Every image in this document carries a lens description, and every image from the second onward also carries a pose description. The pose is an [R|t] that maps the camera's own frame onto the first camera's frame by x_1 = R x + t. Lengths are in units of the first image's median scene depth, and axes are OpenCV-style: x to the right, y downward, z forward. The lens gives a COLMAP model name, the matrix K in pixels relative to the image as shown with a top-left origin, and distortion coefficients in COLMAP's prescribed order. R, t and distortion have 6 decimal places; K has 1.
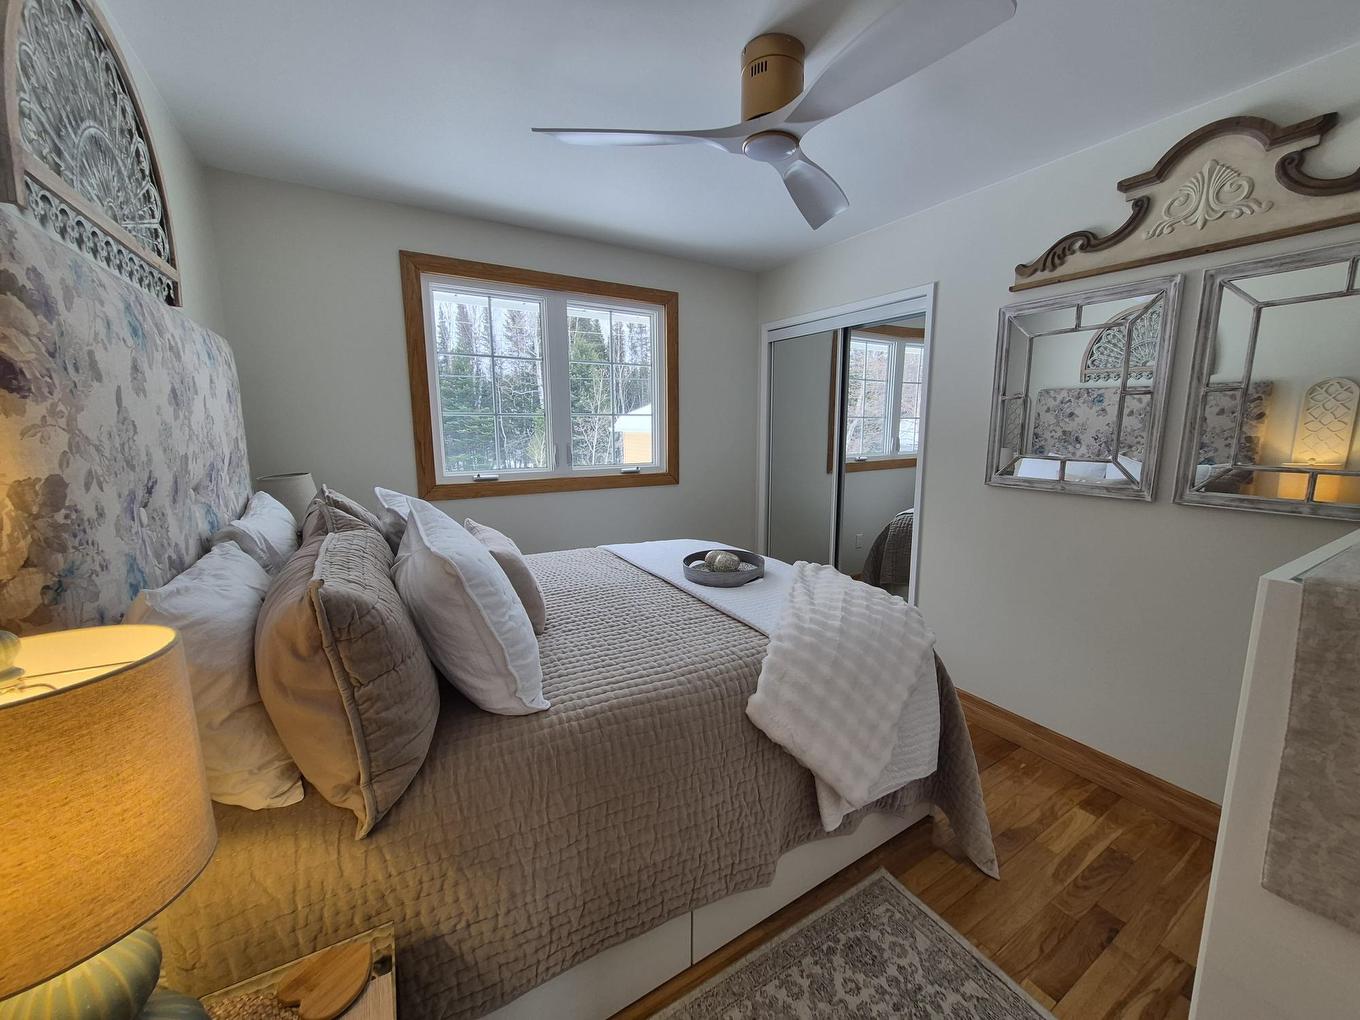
lens RADIAL K [[532.2, 0, 704.6], [0, 532.2, 506.9], [0, 0, 1]] dist [-0.000414, -0.000415]
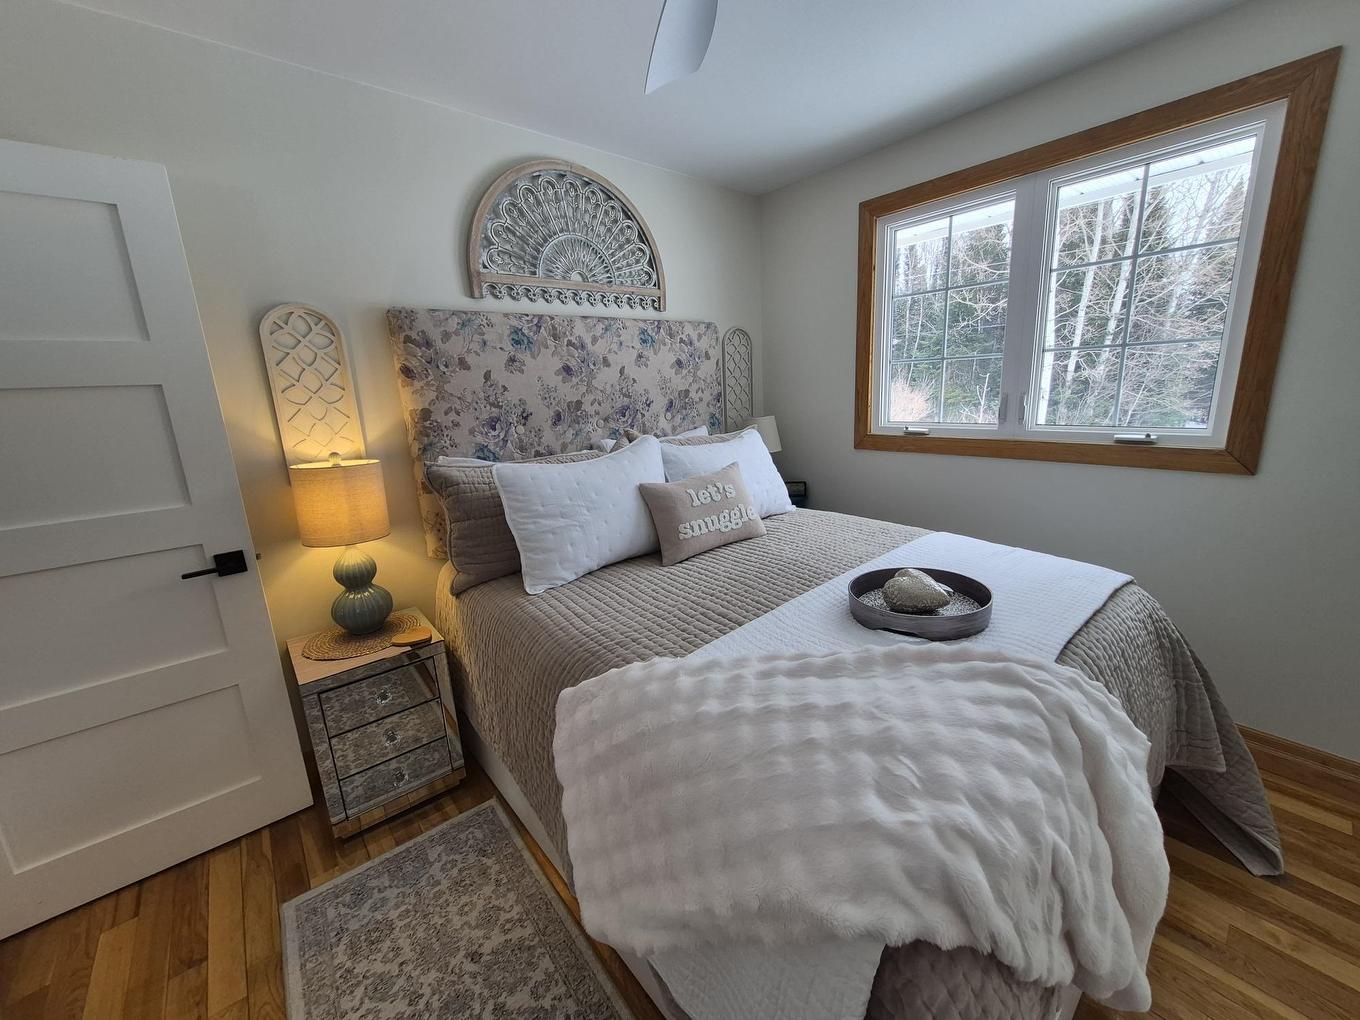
lens RADIAL K [[532.2, 0, 704.6], [0, 532.2, 506.9], [0, 0, 1]] dist [-0.000414, -0.000415]
pose [[0.159197, 0.215026, -0.963545, 0.685375], [-0.113085, 0.973540, 0.198573, -0.106132], [0.980749, 0.077350, 0.179301, 0.764842]]
